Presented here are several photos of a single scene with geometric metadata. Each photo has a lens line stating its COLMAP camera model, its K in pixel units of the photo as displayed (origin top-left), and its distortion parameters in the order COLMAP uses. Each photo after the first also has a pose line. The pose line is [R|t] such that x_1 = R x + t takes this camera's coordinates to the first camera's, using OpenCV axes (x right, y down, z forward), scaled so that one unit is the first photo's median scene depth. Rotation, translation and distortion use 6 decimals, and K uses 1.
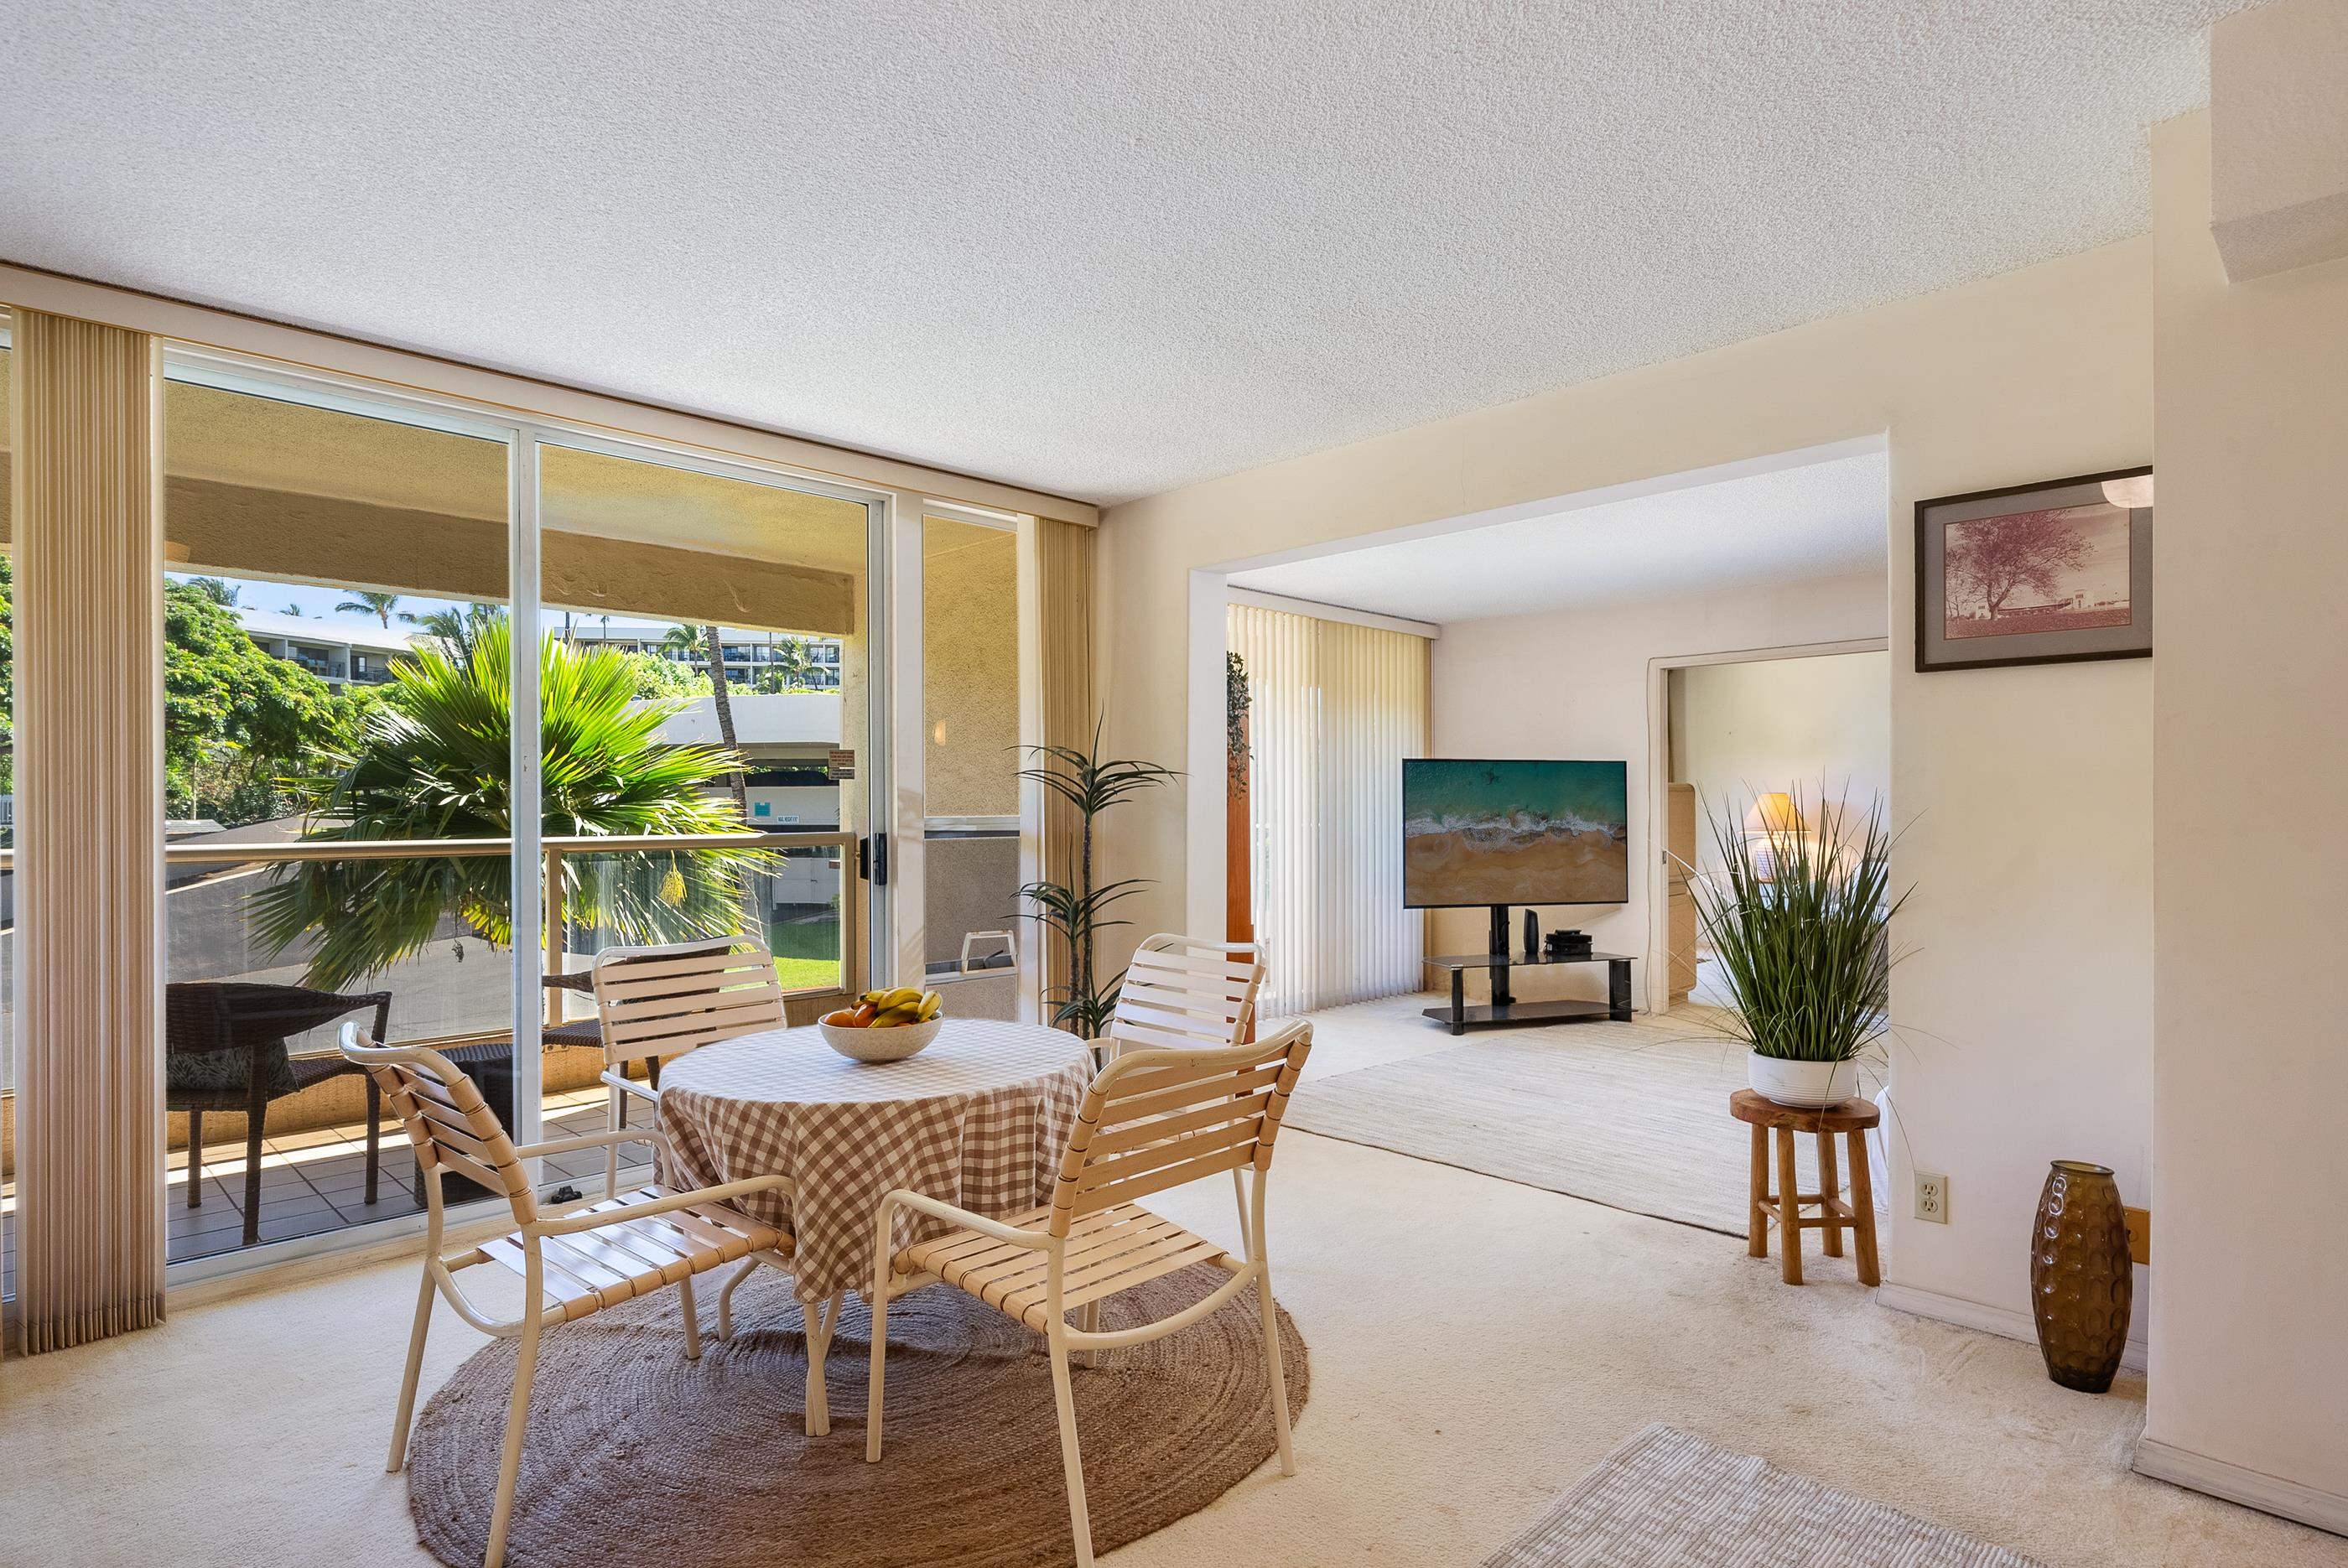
lens RADIAL K [[1230.9, 0, 1178.1], [0, 1230.9, 809.0], [0, 0, 1]] dist [0.003308, -0.000064]
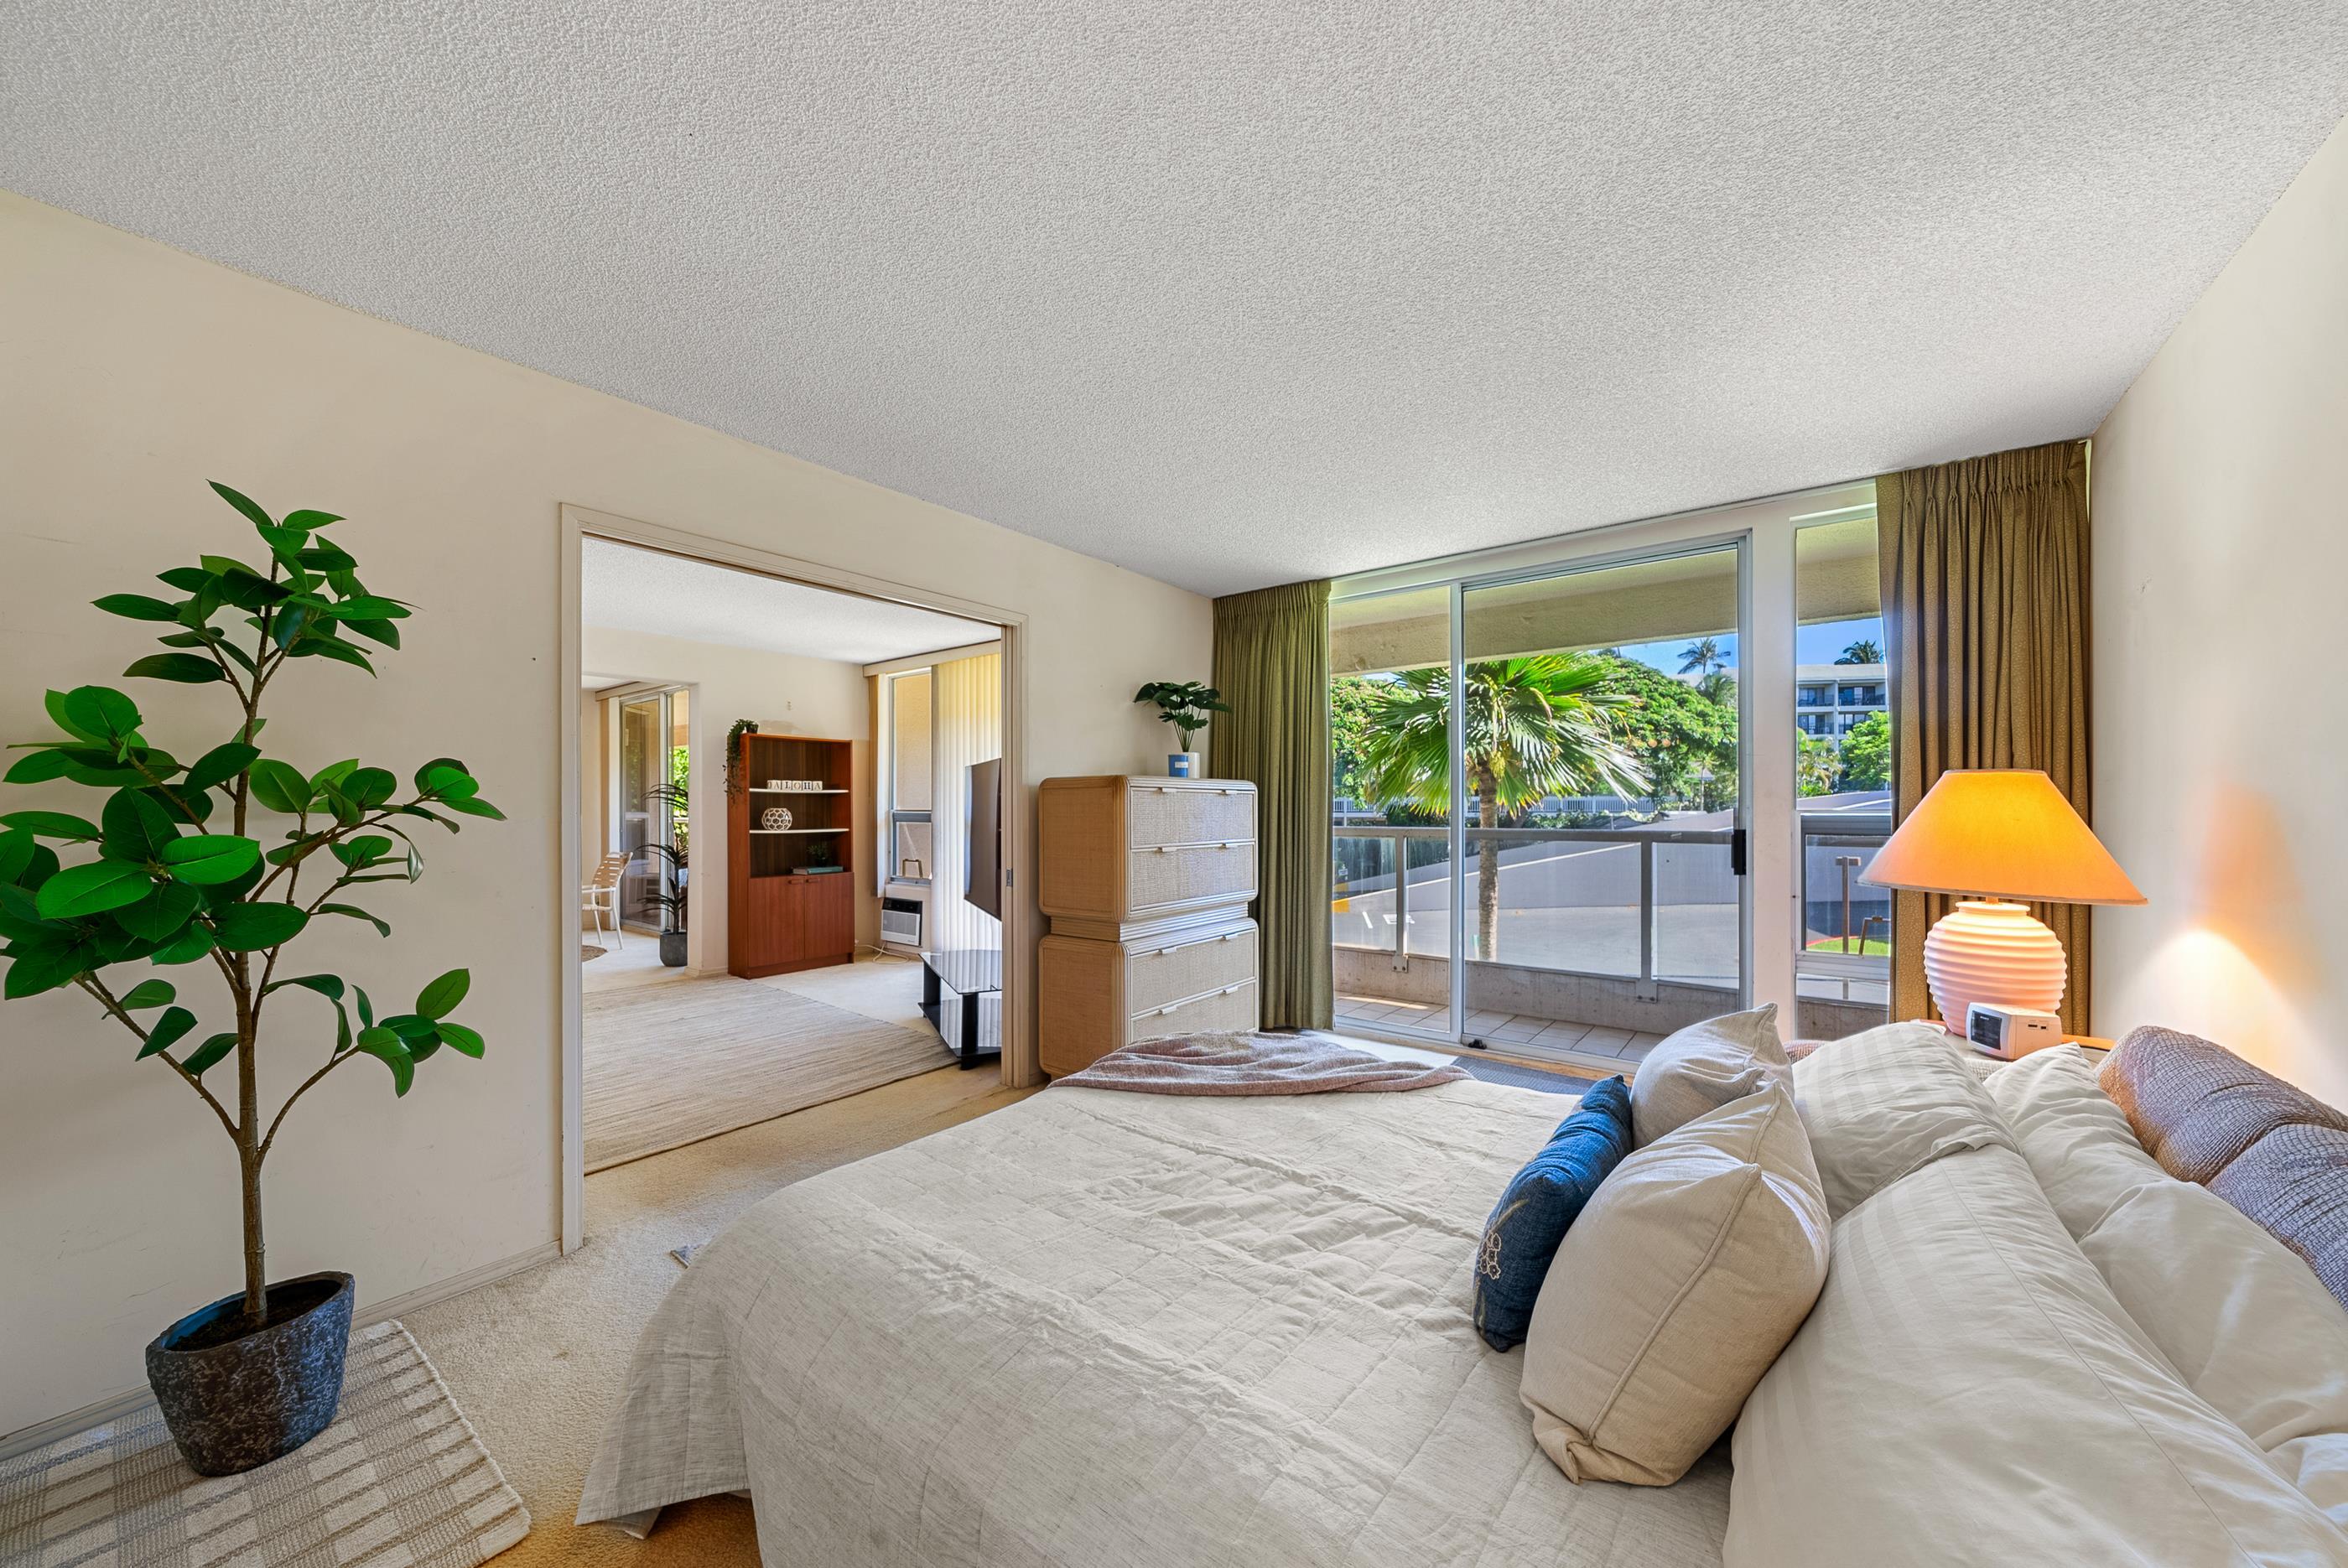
lens RADIAL K [[826.2, 0, 1208.9], [0, 826.2, 806.7], [0, 0, 1]] dist [-0.000679, 0.000007]
pose [[0.151418, 0.004011, -0.988462, 1.325082], [0.001834, 0.999989, 0.004339, -0.009776], [0.988468, -0.002470, 0.151409, 1.508407]]
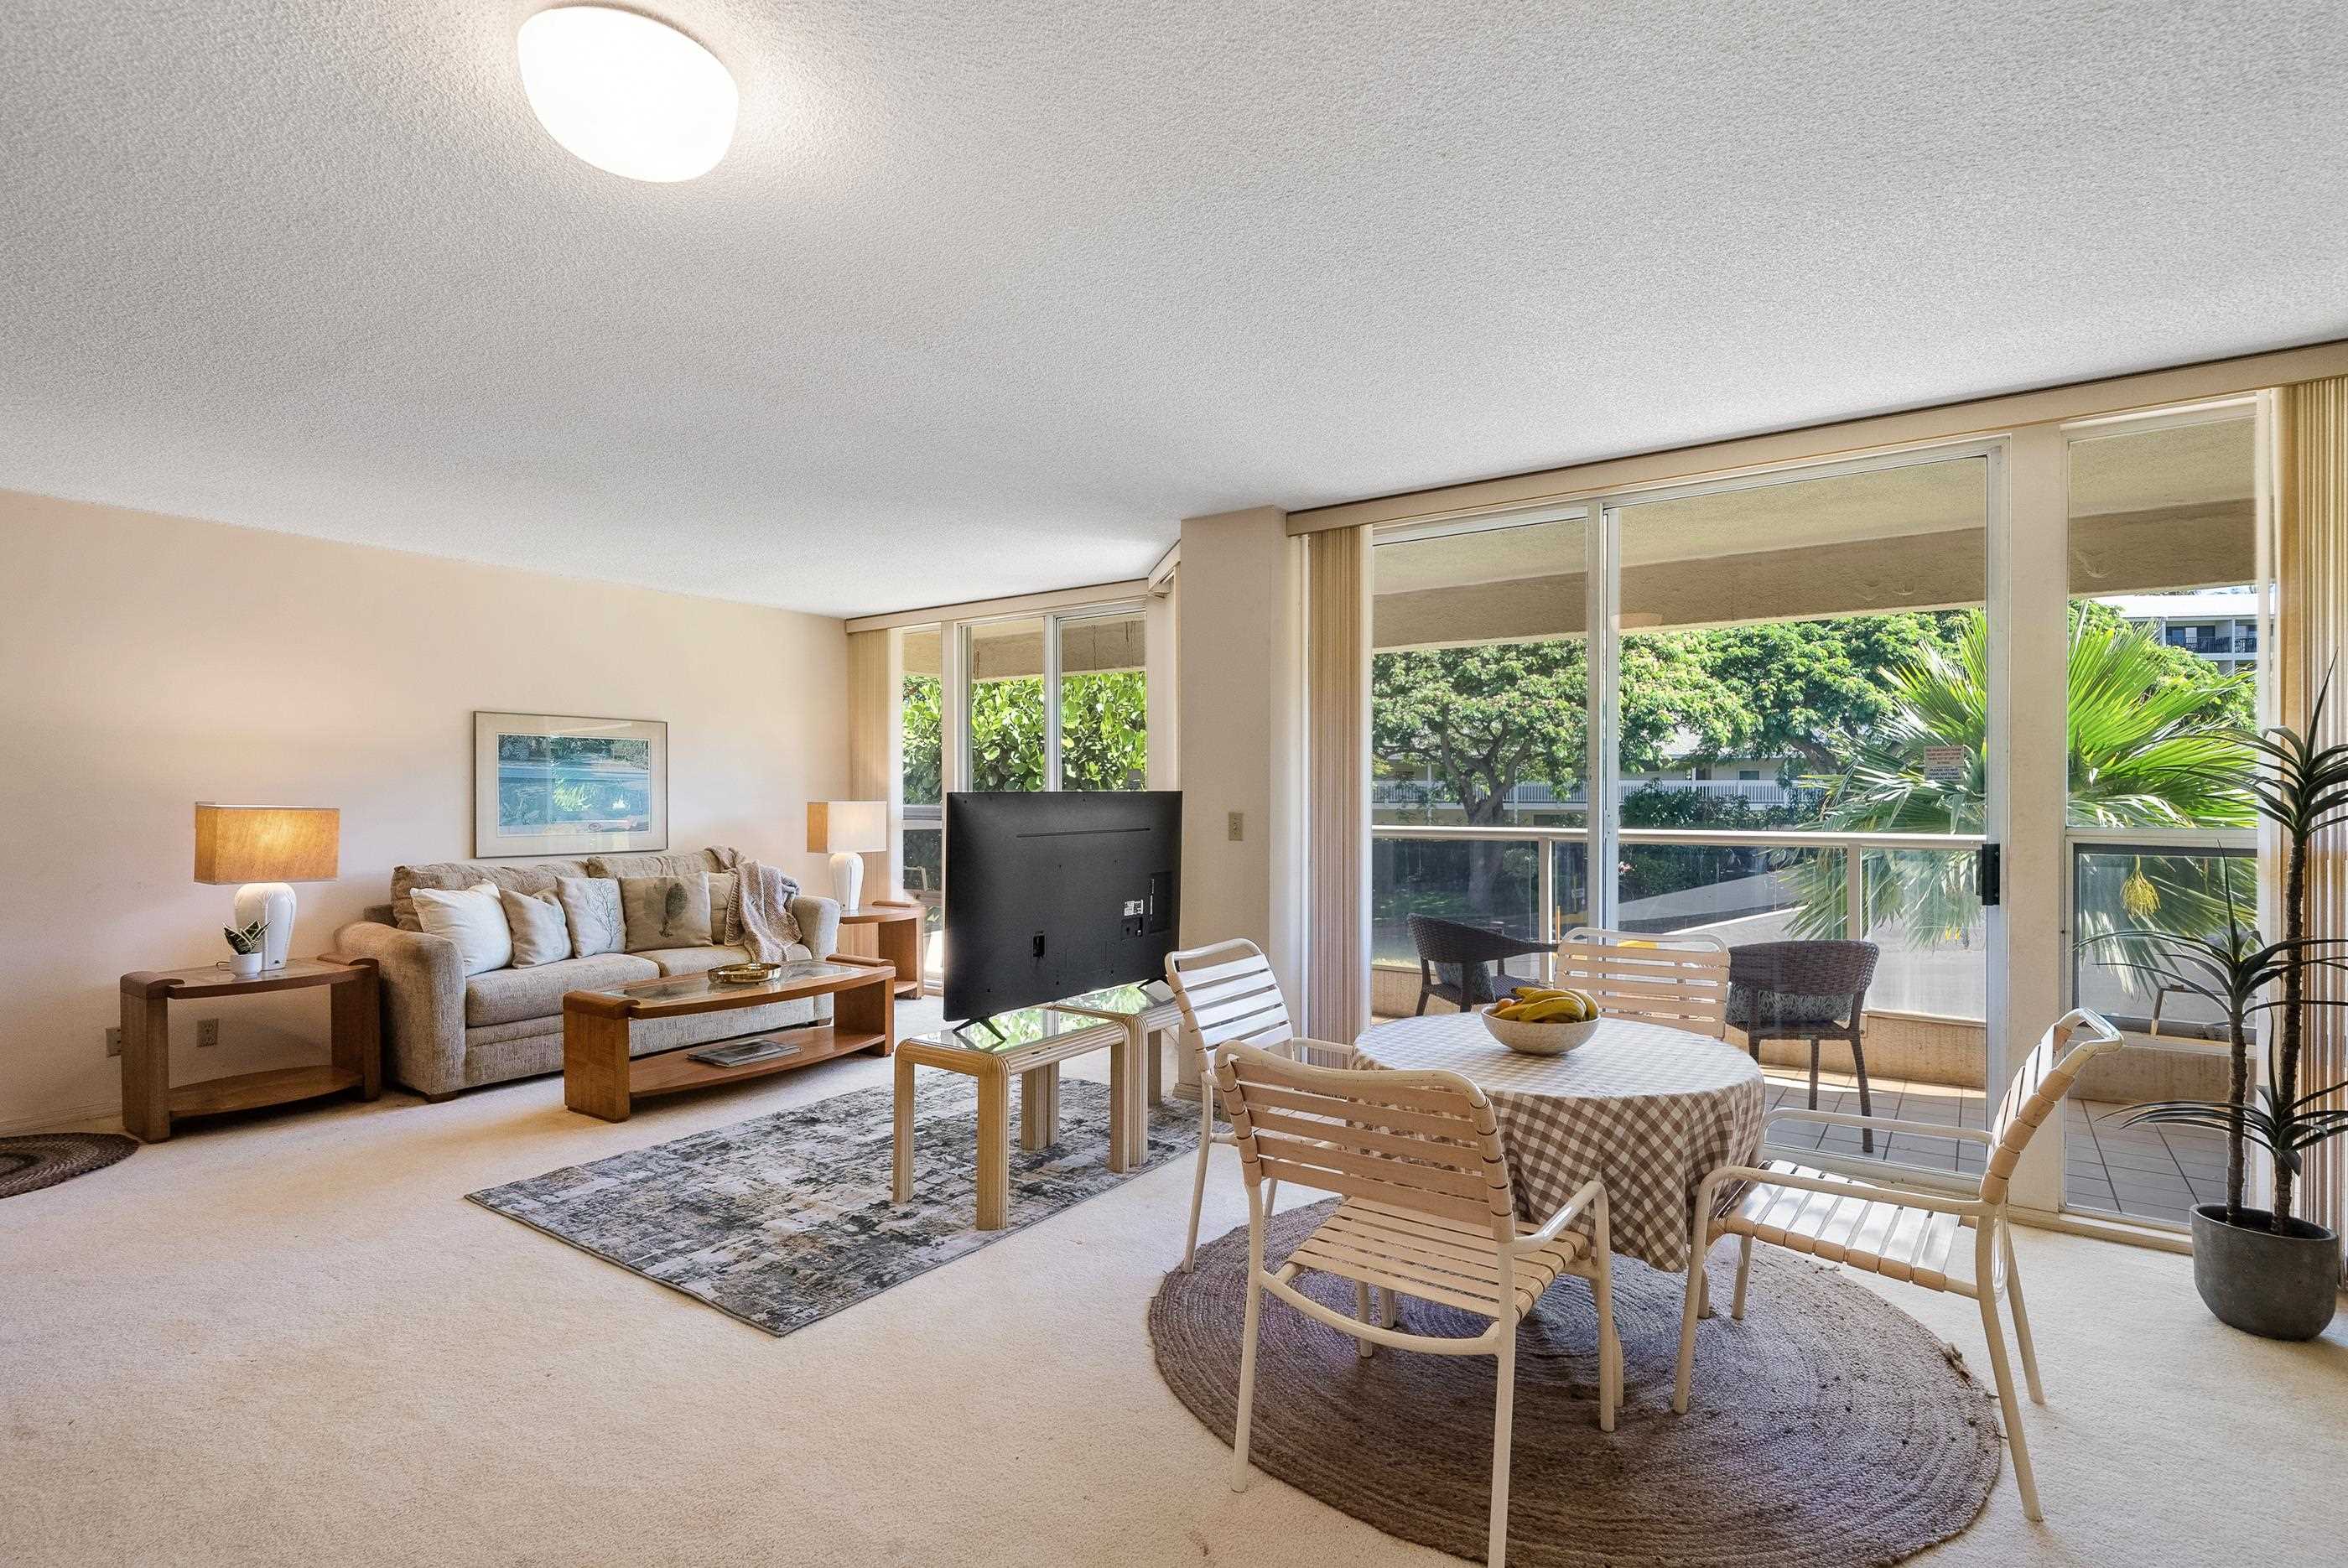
lens RADIAL K [[1140.7, 0, 1182.0], [0, 1140.7, 791.0], [0, 0, 1]] dist [-0.001537, -0.000014]
pose [[0.171949, 0.002203, -0.985103, 0.378585], [-0.002269, 0.999996, 0.001840, -0.014452], [0.985103, 0.001919, 0.171954, 0.286737]]
